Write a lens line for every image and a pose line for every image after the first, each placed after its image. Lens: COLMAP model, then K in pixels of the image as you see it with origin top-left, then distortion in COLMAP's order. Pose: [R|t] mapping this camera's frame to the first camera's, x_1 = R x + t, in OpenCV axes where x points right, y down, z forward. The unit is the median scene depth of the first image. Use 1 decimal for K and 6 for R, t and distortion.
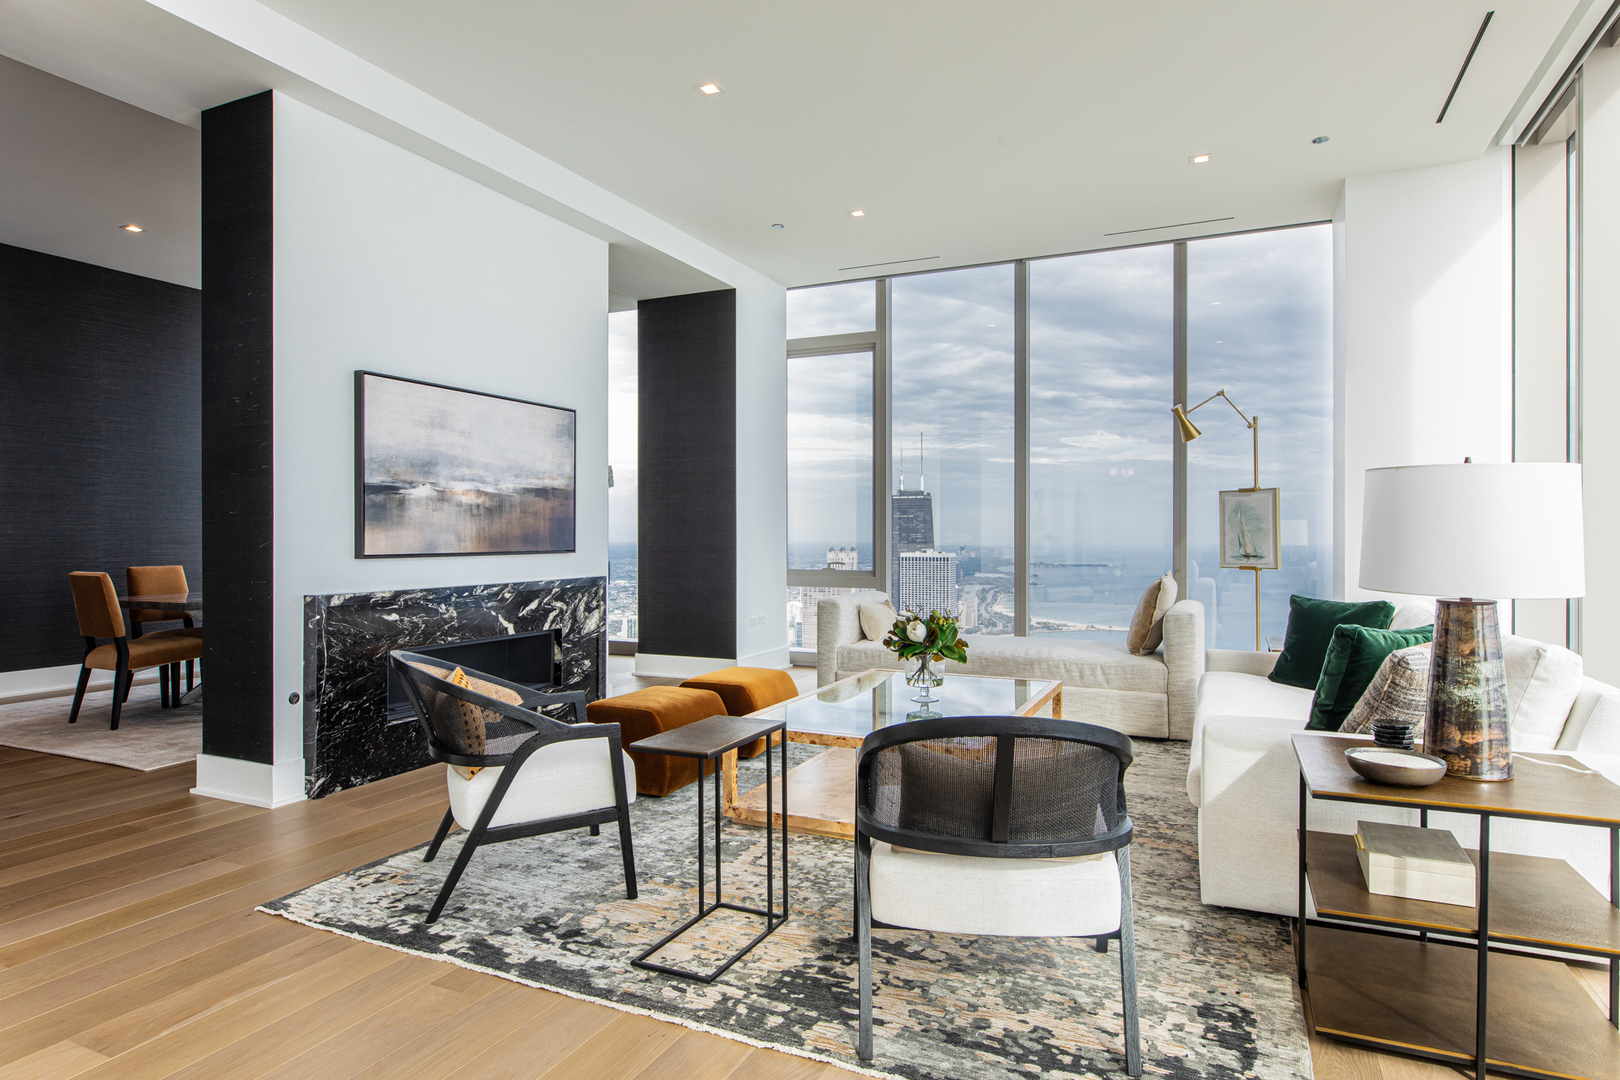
lens RADIAL K [[924.0, 0, 810.0], [0, 924.0, 540.0], [0, 0, 1]] dist [0.000661, -0.001562]
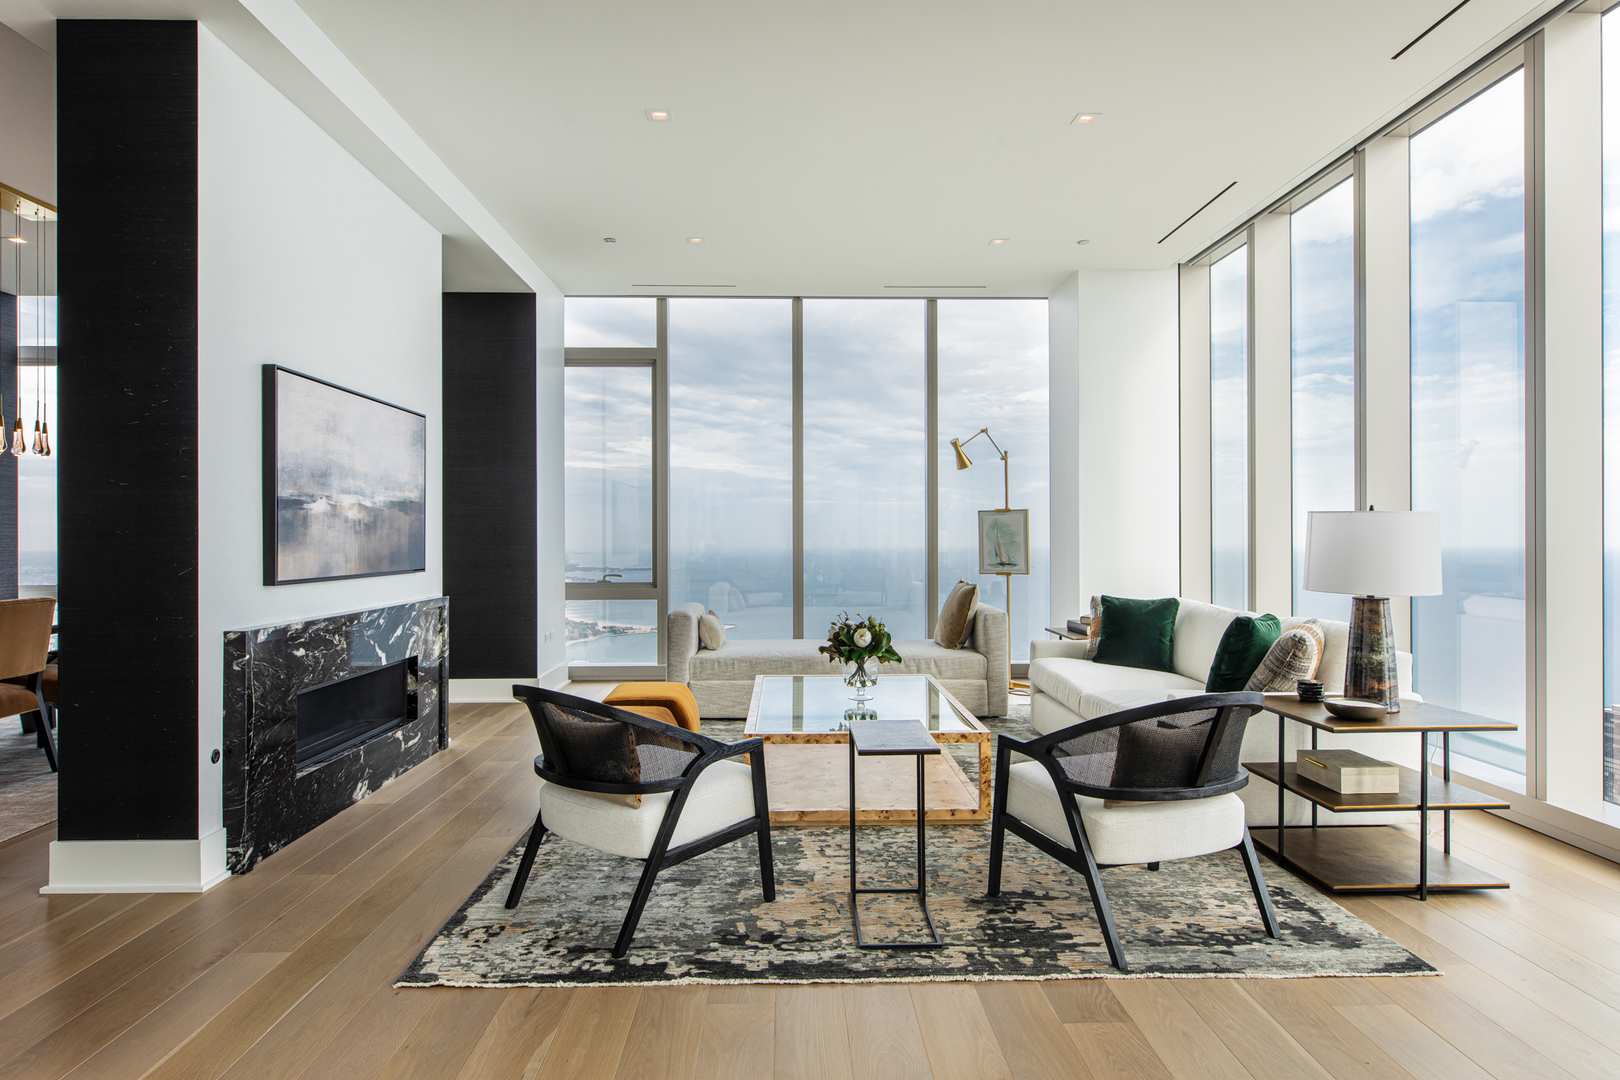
lens RADIAL K [[924.0, 0, 810.0], [0, 924.0, 540.0], [0, 0, 1]] dist [0.000661, -0.001562]
pose [[0.895325, -0.003340, 0.445401, -0.437168], [0.005626, 0.999977, -0.003811, -0.016213], [-0.445378, 0.005918, 0.895323, 0.017691]]
